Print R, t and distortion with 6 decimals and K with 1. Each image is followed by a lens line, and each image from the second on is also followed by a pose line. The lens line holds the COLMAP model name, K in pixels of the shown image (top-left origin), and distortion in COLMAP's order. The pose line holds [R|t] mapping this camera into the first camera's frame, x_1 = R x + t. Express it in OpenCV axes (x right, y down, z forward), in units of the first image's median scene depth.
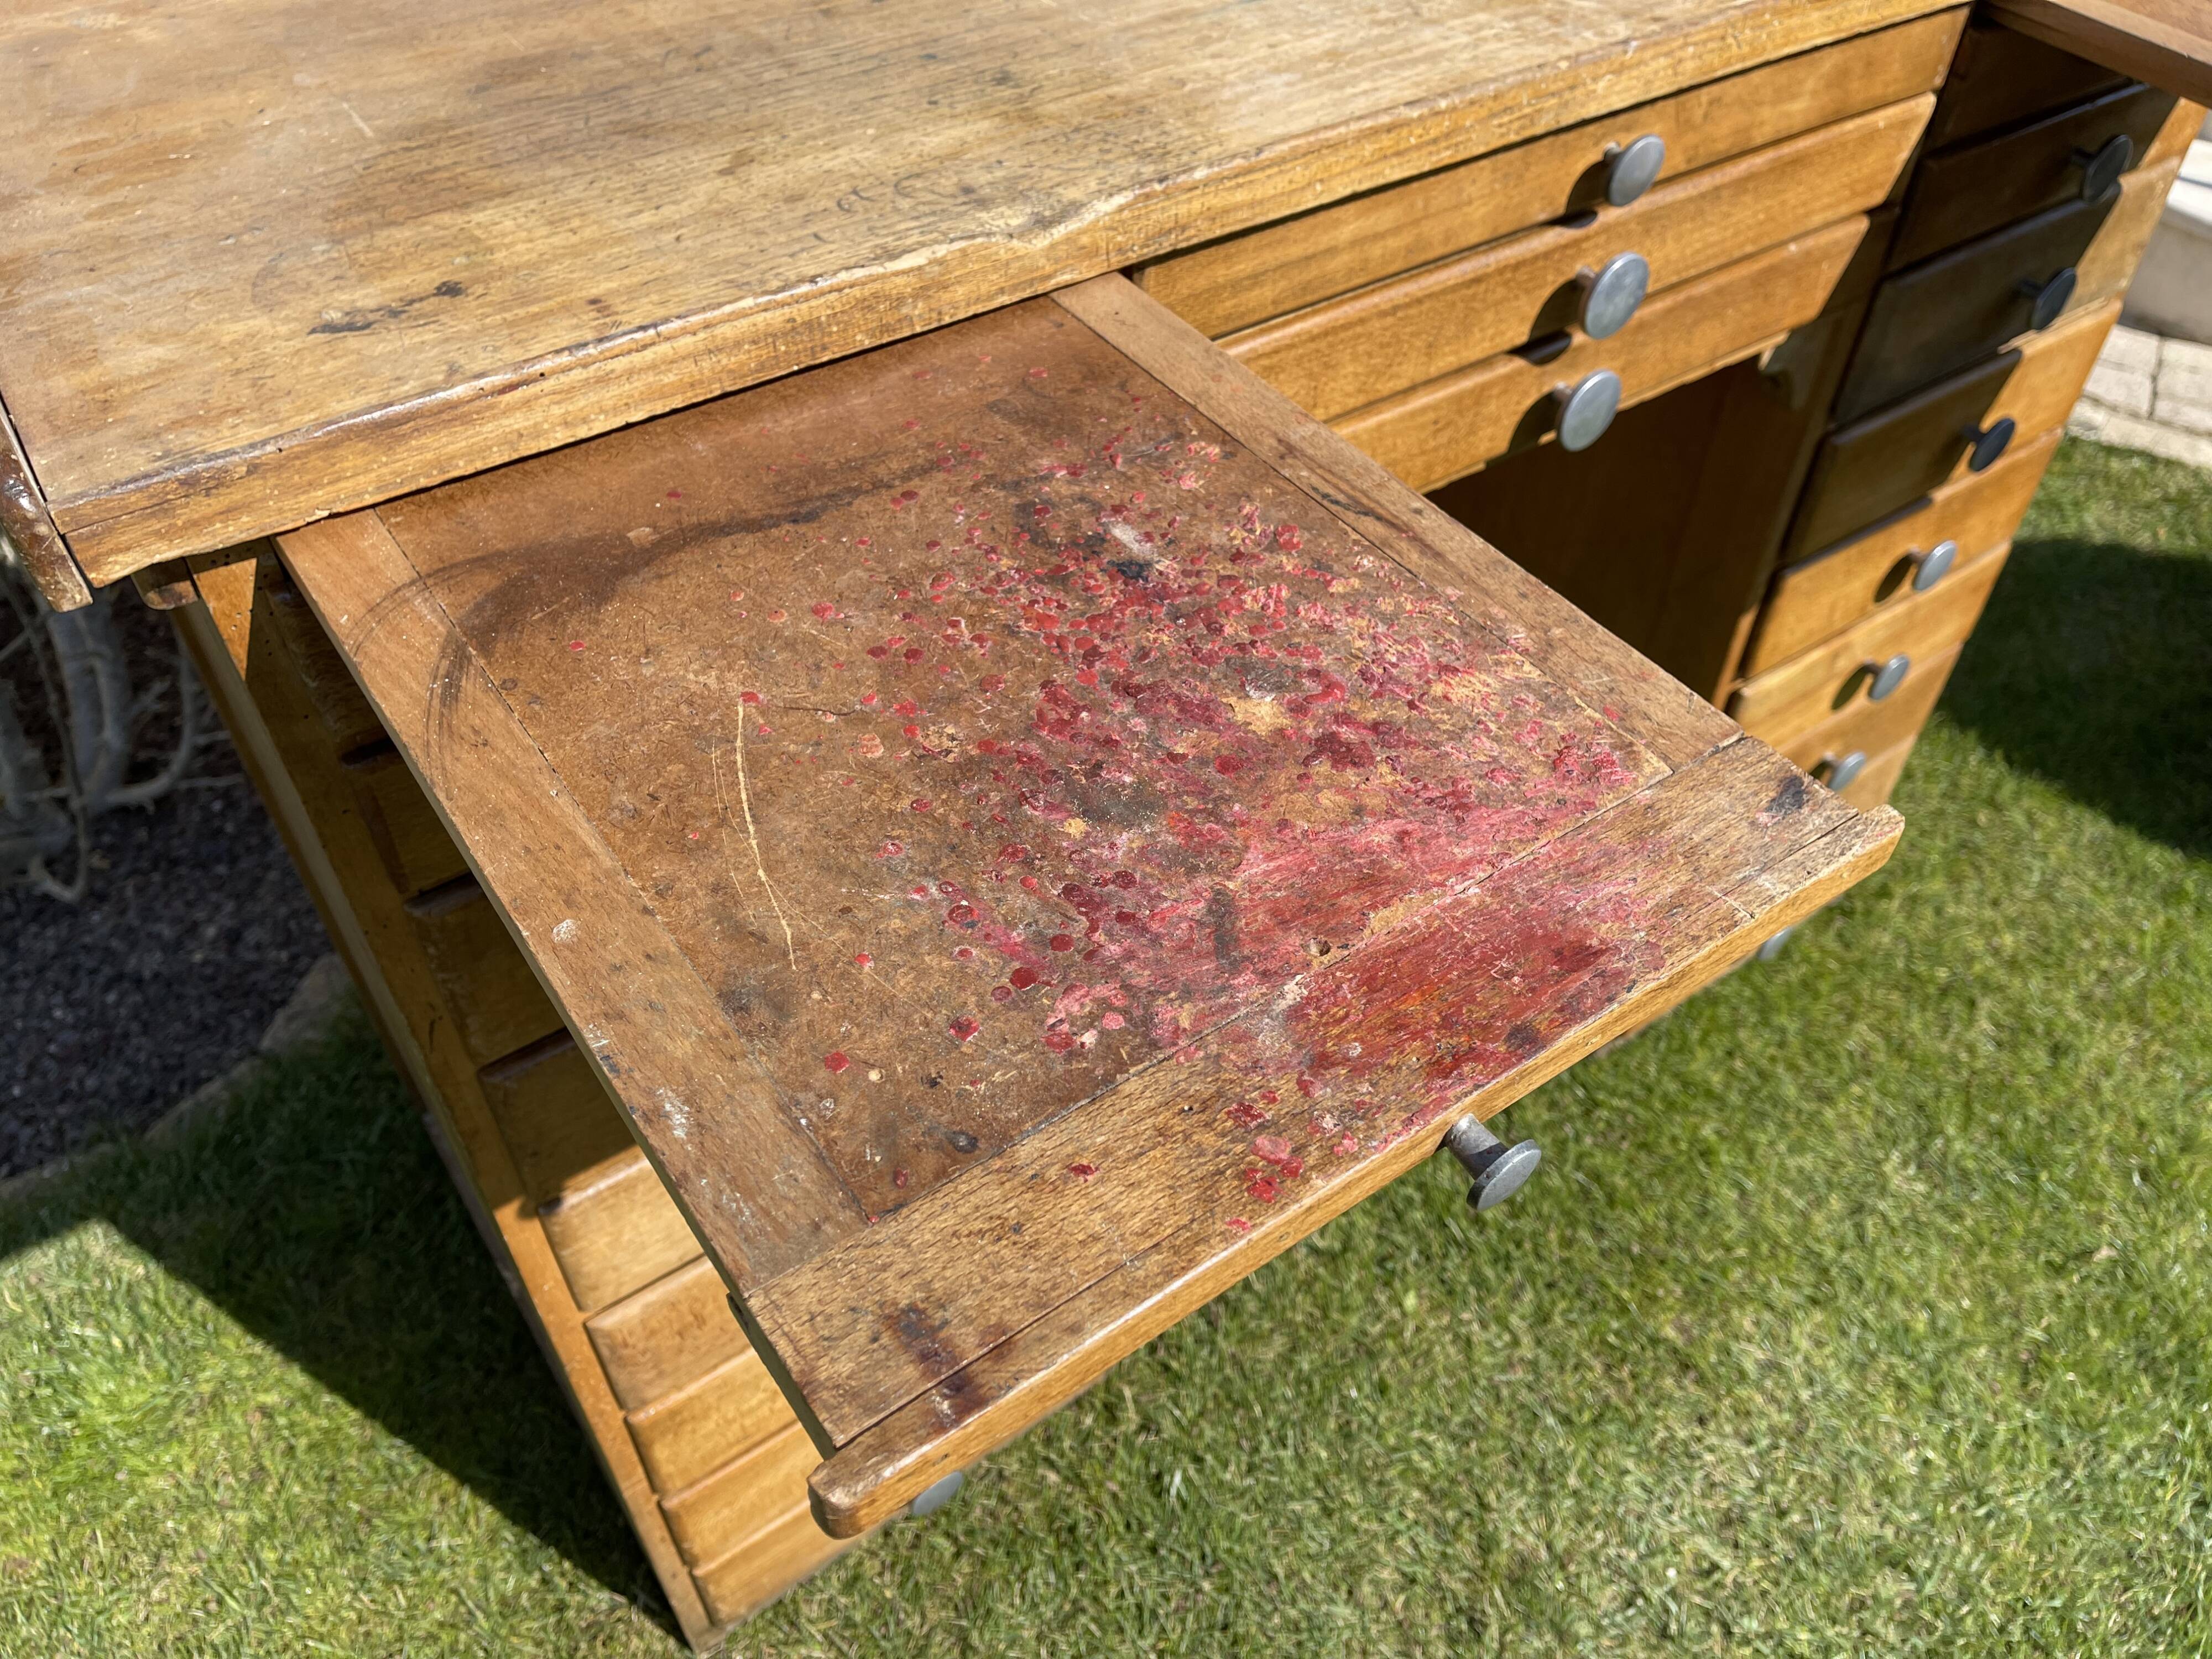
lens RADIAL K [[1703.8, 0, 1122.2], [0, 1703.8, 846.2], [0, 0, 1]] dist [0.058306, -0.089791]
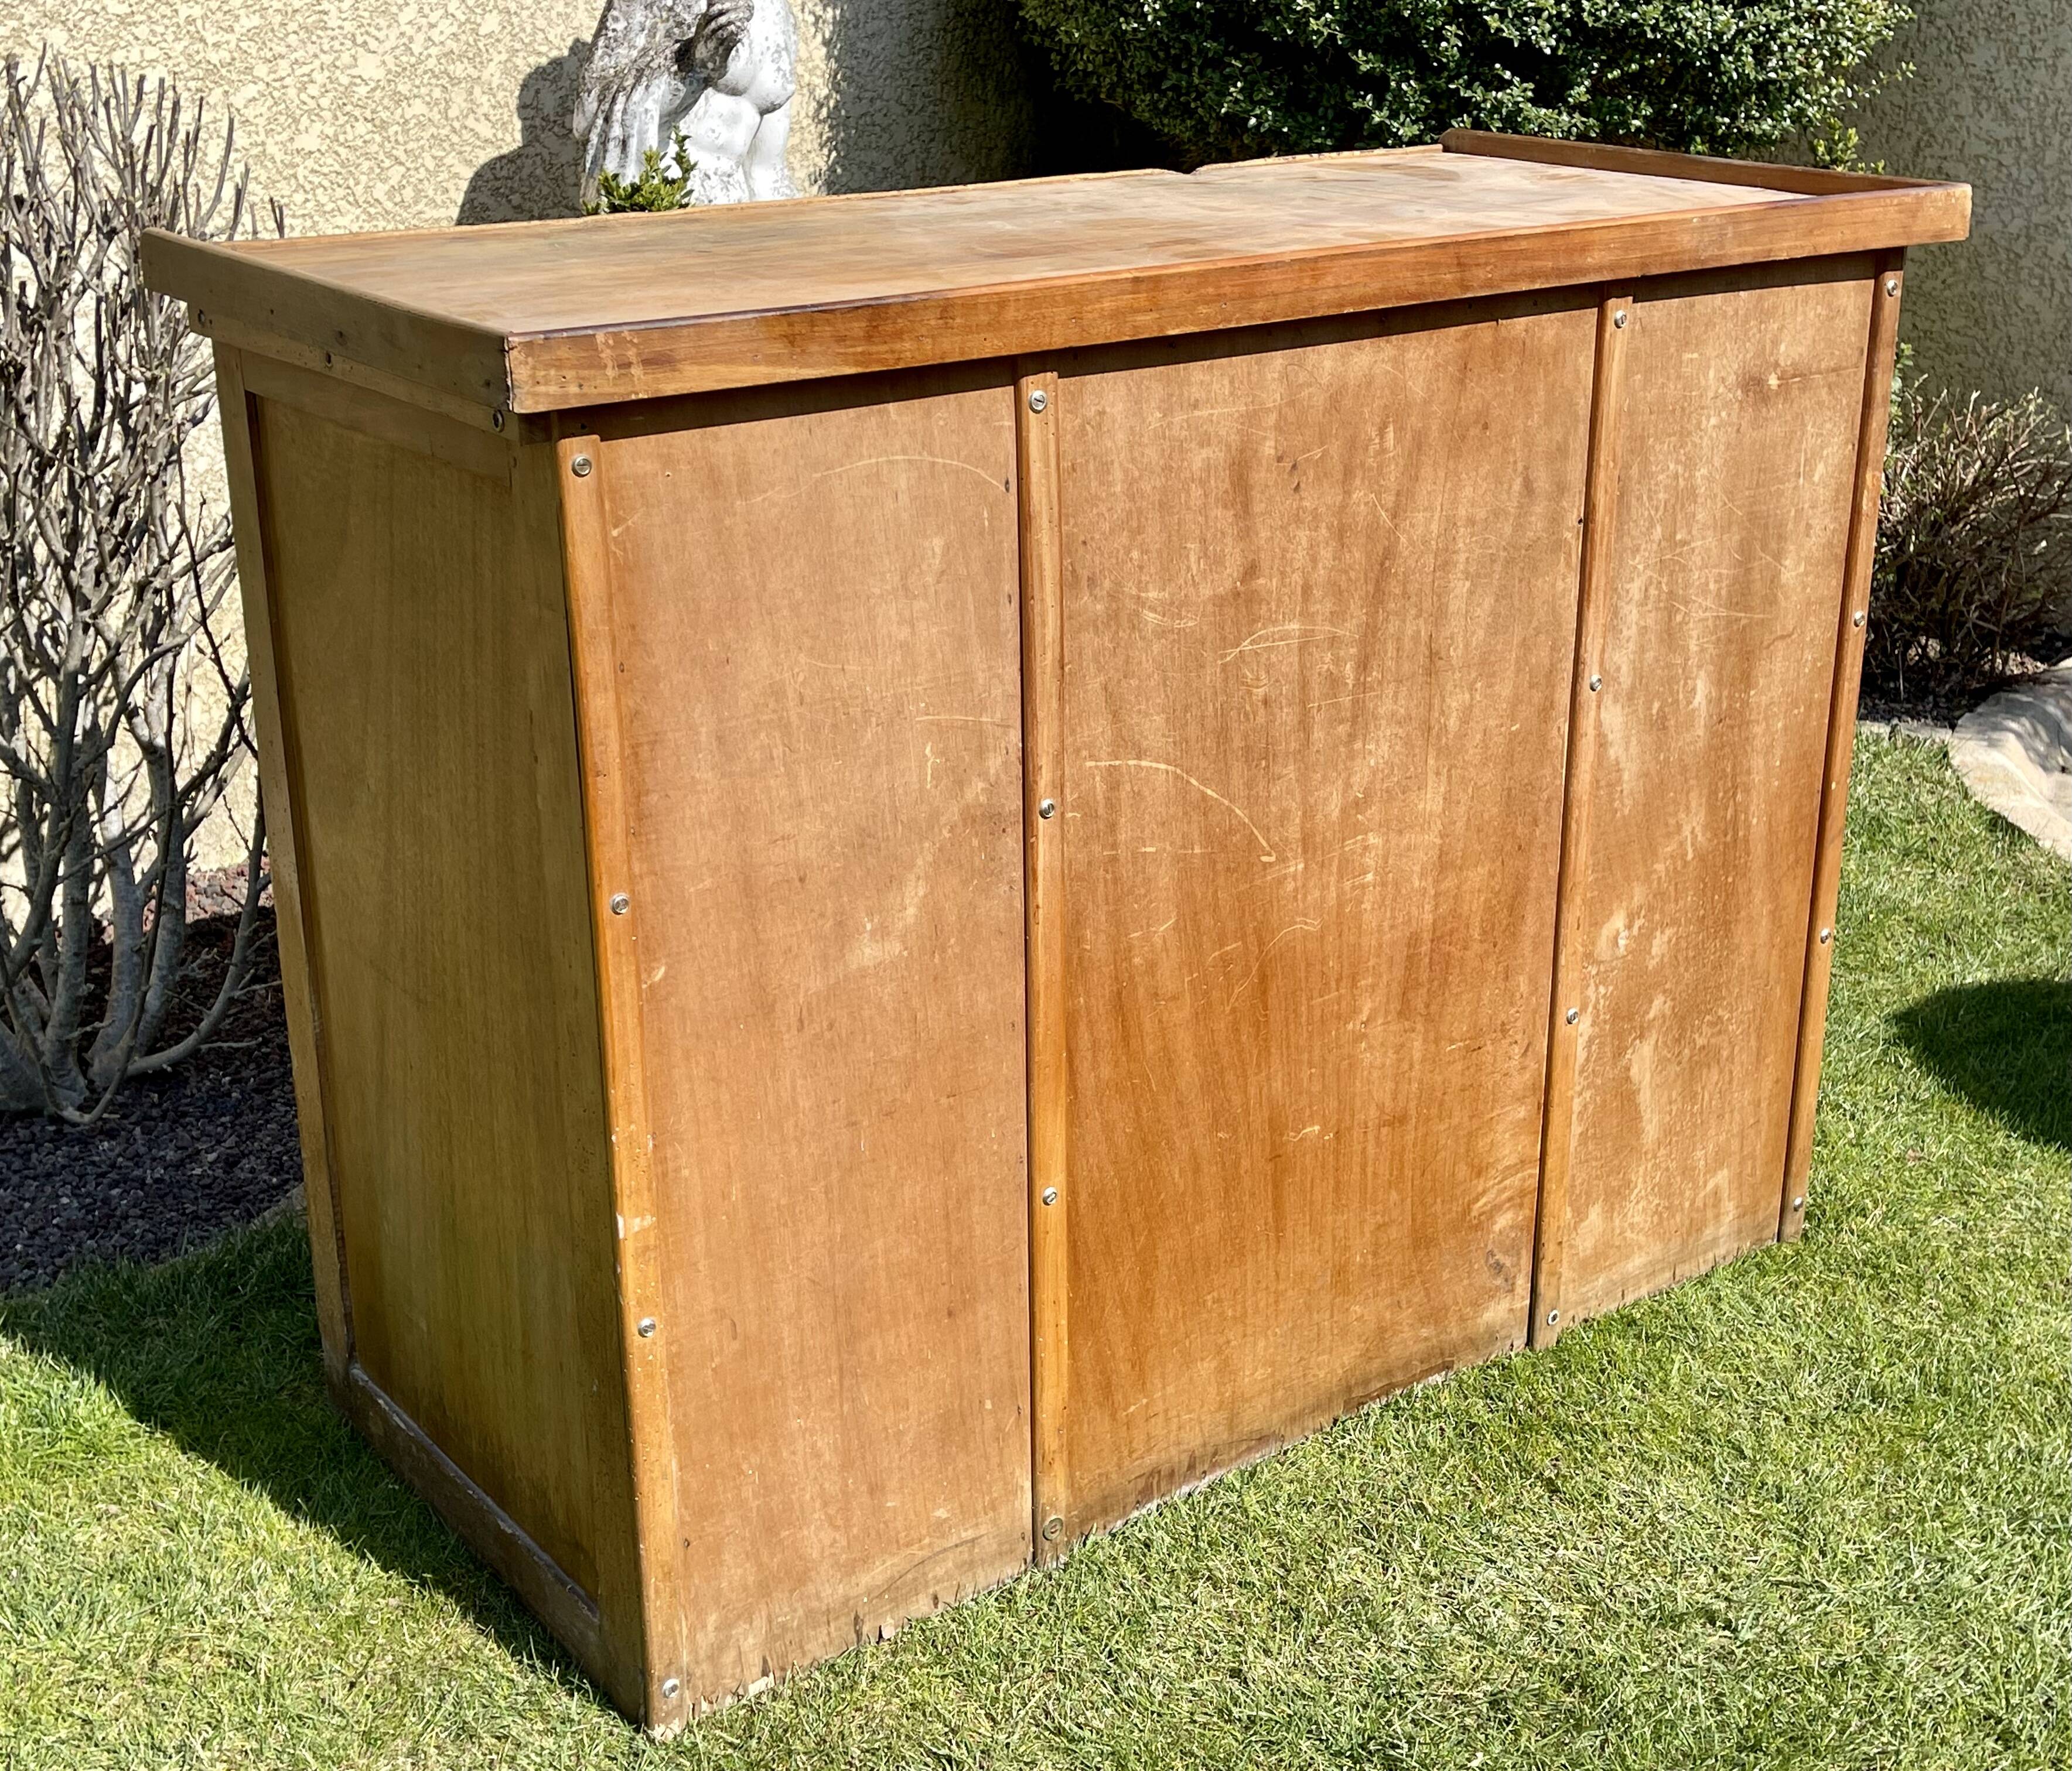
lens RADIAL K [[2746.3, 0, 1106.3], [0, 2746.3, 863.2], [0, 0, 1]] dist [0.036431, 0.000000]
pose [[0.993468, 0.037431, -0.107797, 0.319584], [-0.078634, 0.909130, -0.409021, 0.926077], [0.082691, 0.414826, 0.906135, -0.952150]]
